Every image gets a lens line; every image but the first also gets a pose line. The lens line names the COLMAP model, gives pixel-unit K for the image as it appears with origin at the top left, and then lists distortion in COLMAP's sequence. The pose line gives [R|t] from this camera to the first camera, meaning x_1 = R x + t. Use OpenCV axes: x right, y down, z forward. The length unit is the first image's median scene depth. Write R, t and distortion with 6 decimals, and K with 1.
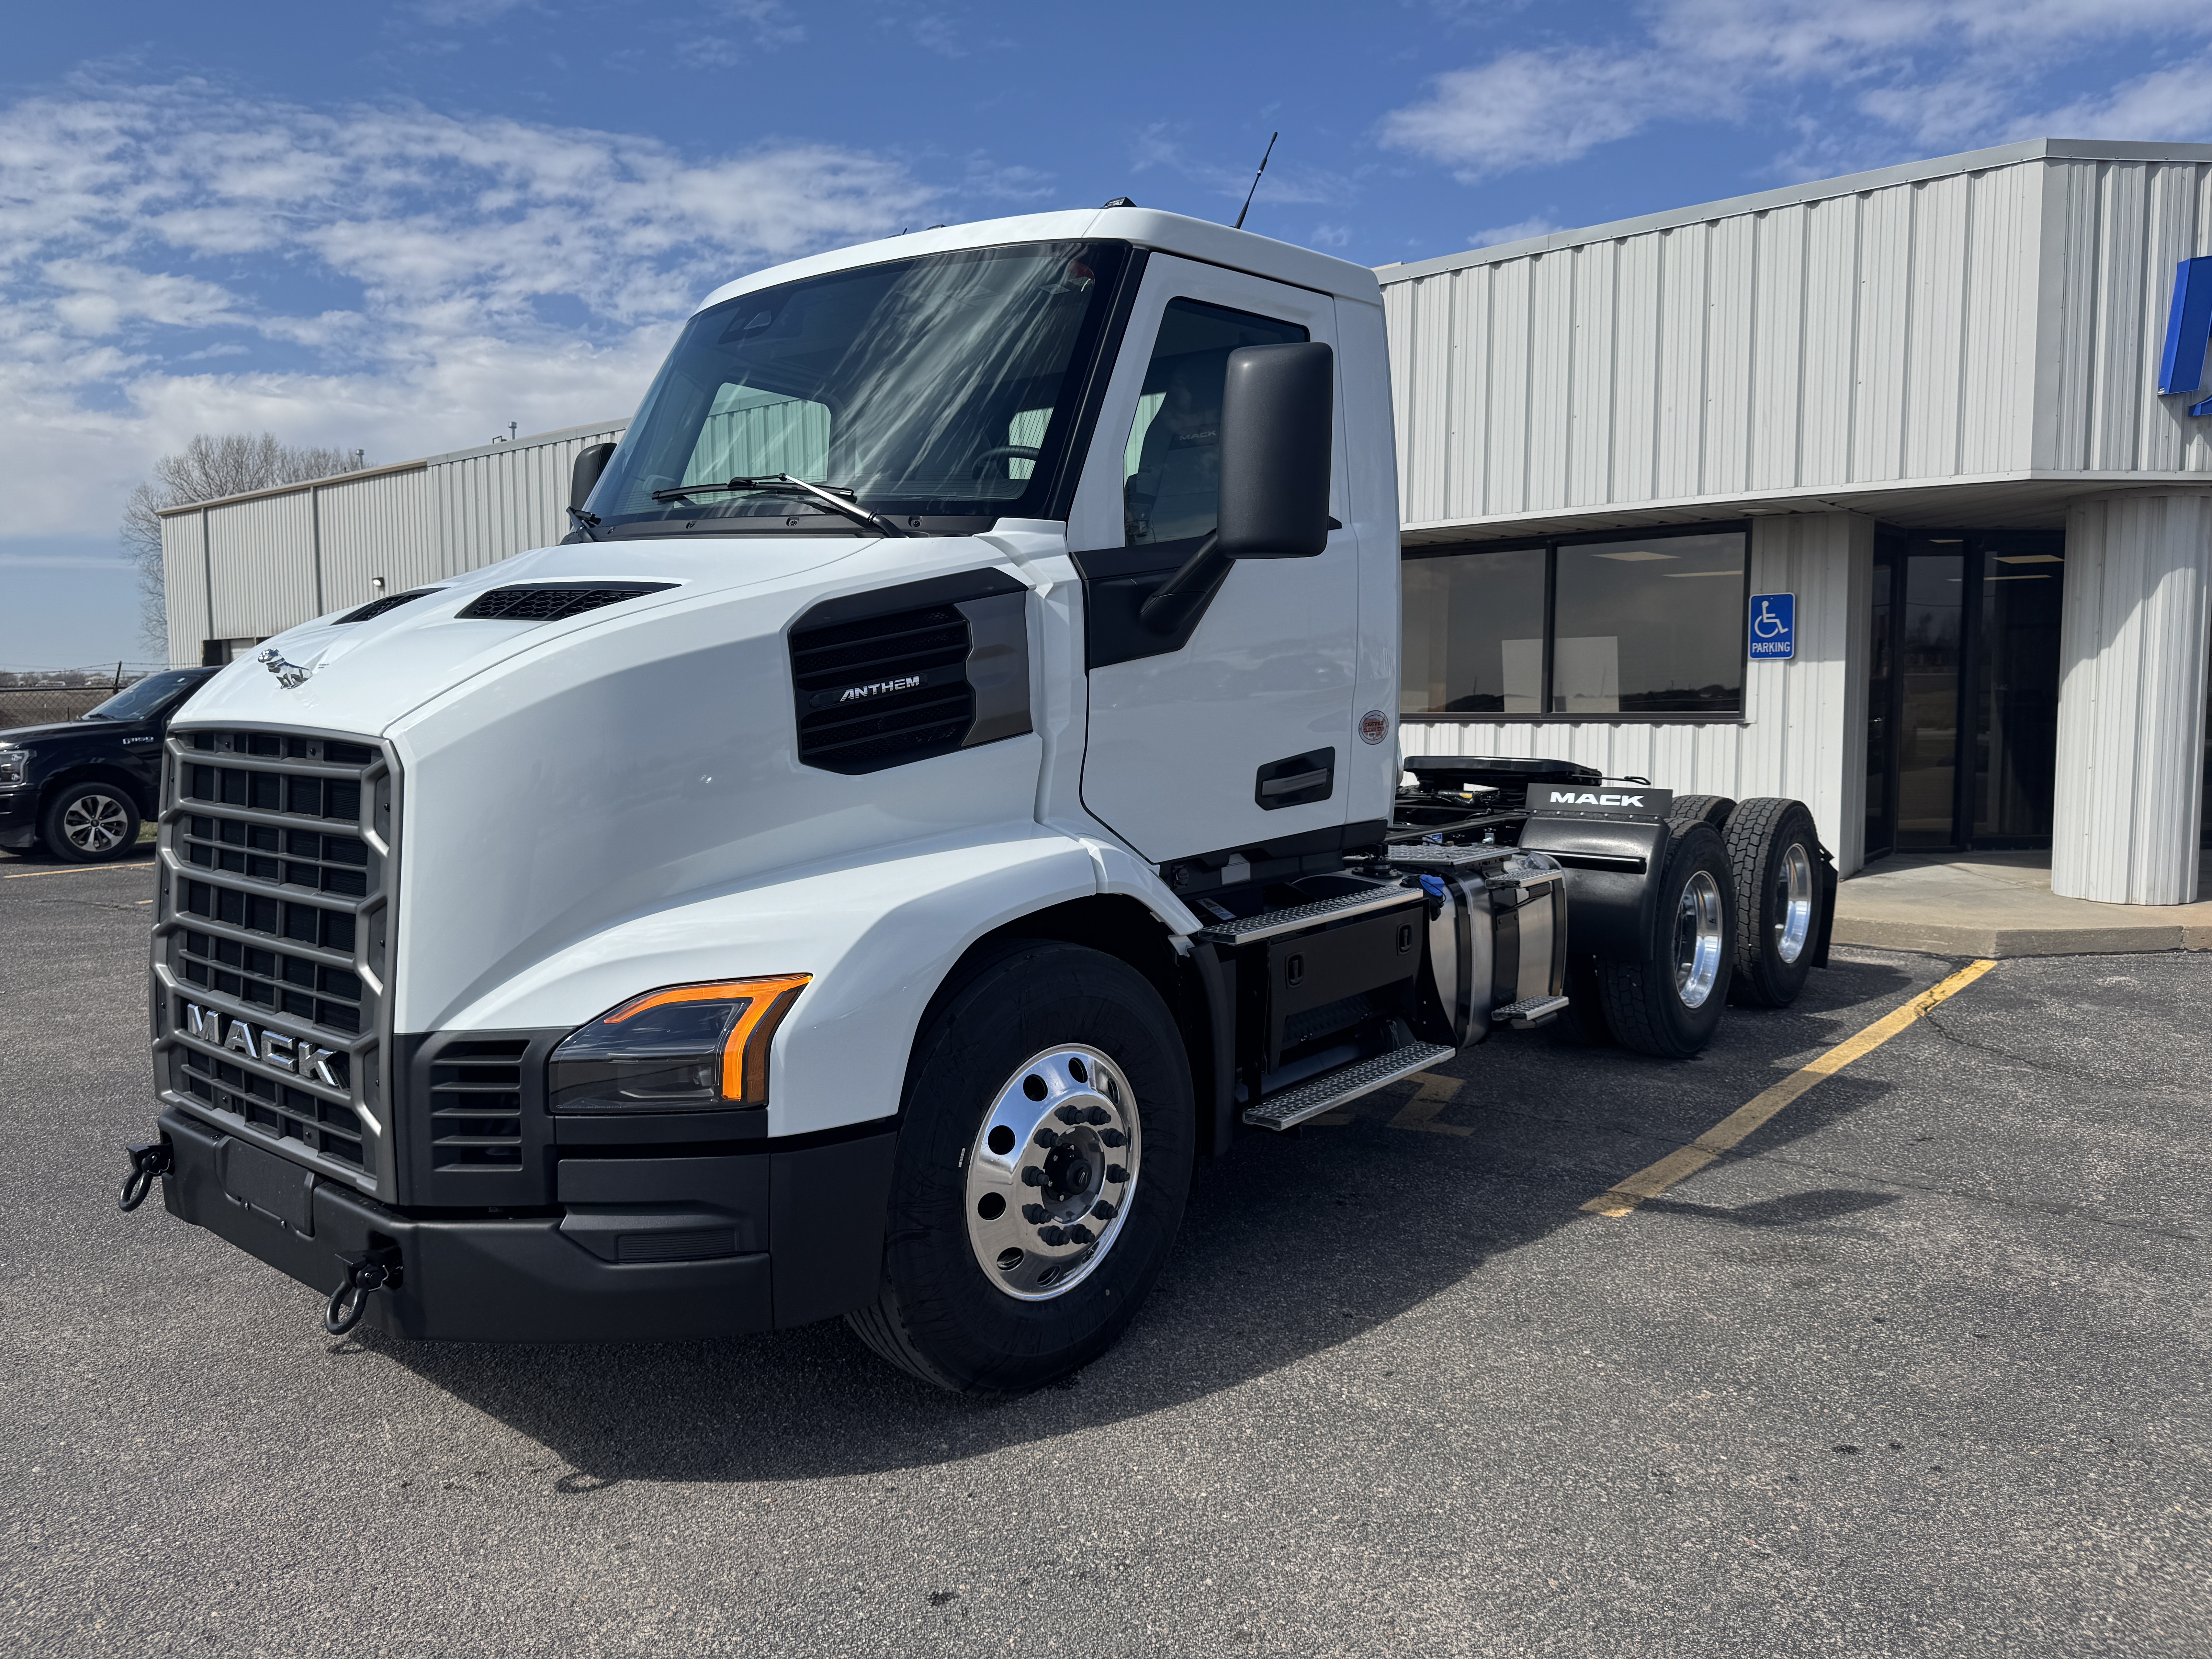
lens RADIAL K [[1576.6, 0, 1106.0], [0, 1576.6, 829.5], [0, 0, 1]] dist [0.005961, -0.007205]
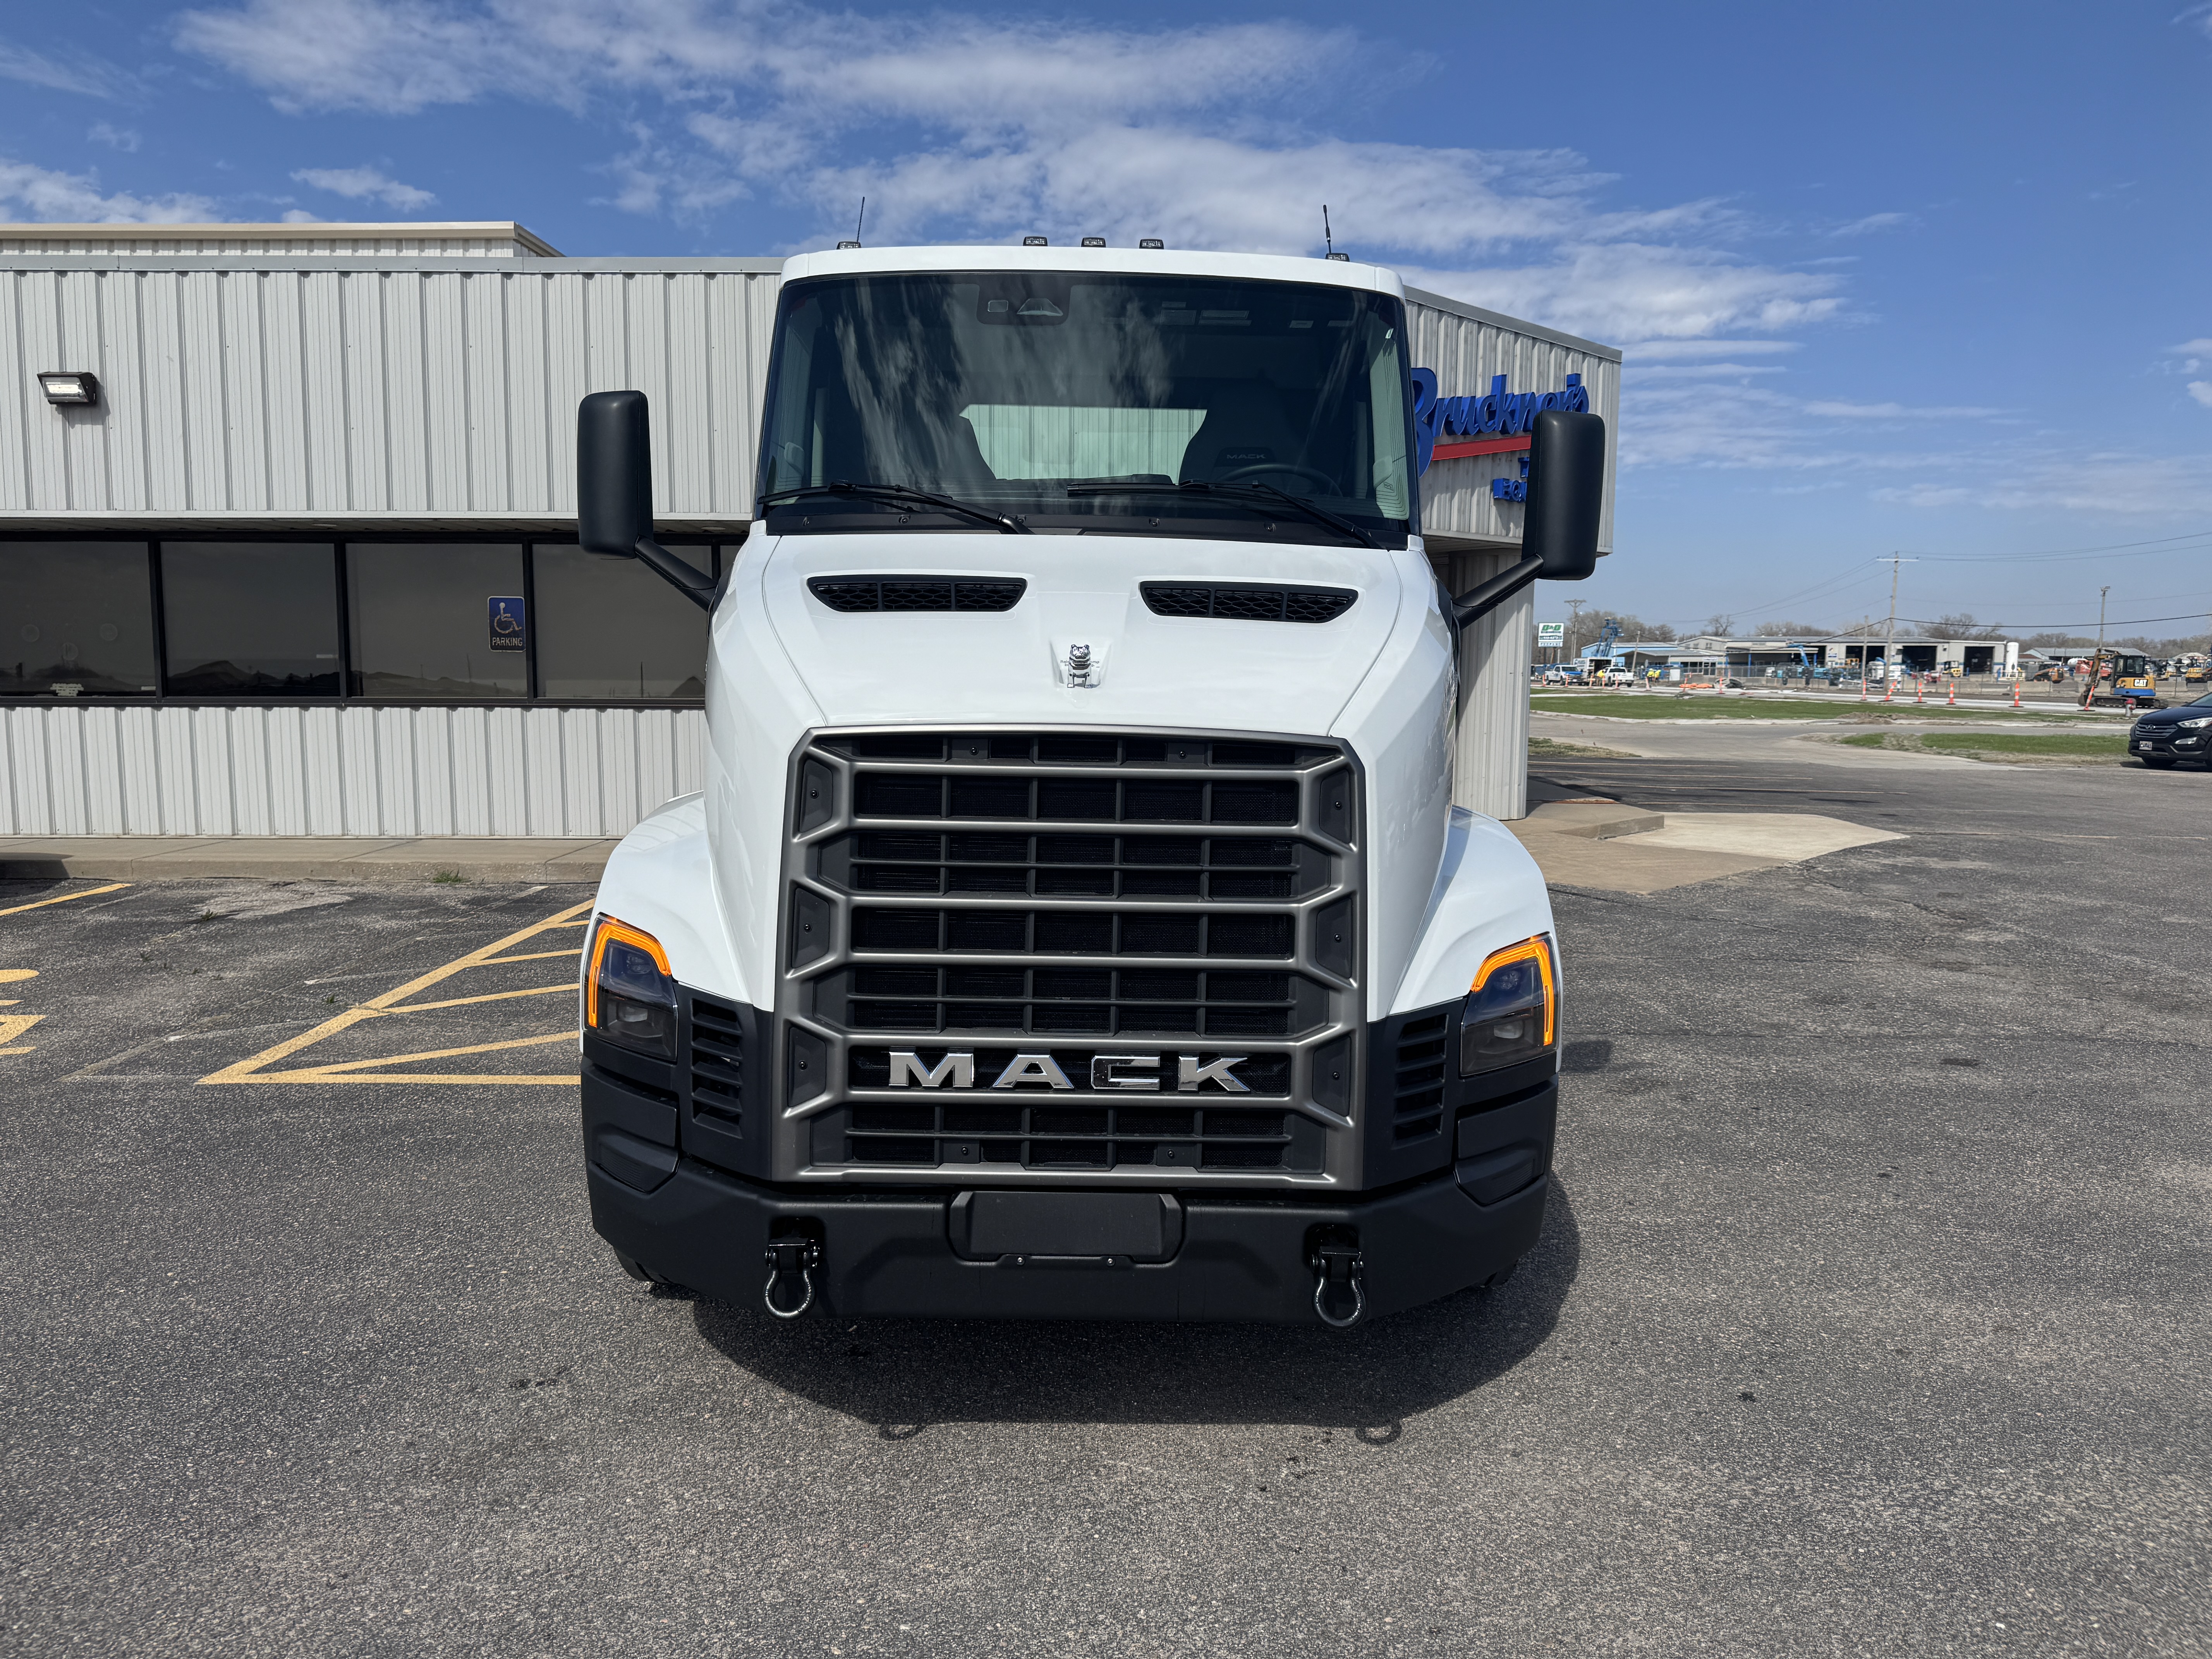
lens RADIAL K [[1575.6, 0, 1106.0], [0, 1575.6, 829.5], [0, 0, 1]] dist [0.026411, -0.036350]
pose [[0.768358, -0.057112, 0.637466, -0.280048], [0.050479, 0.998316, 0.028597, -0.007763], [-0.638026, 0.010206, 0.769947, 0.073153]]
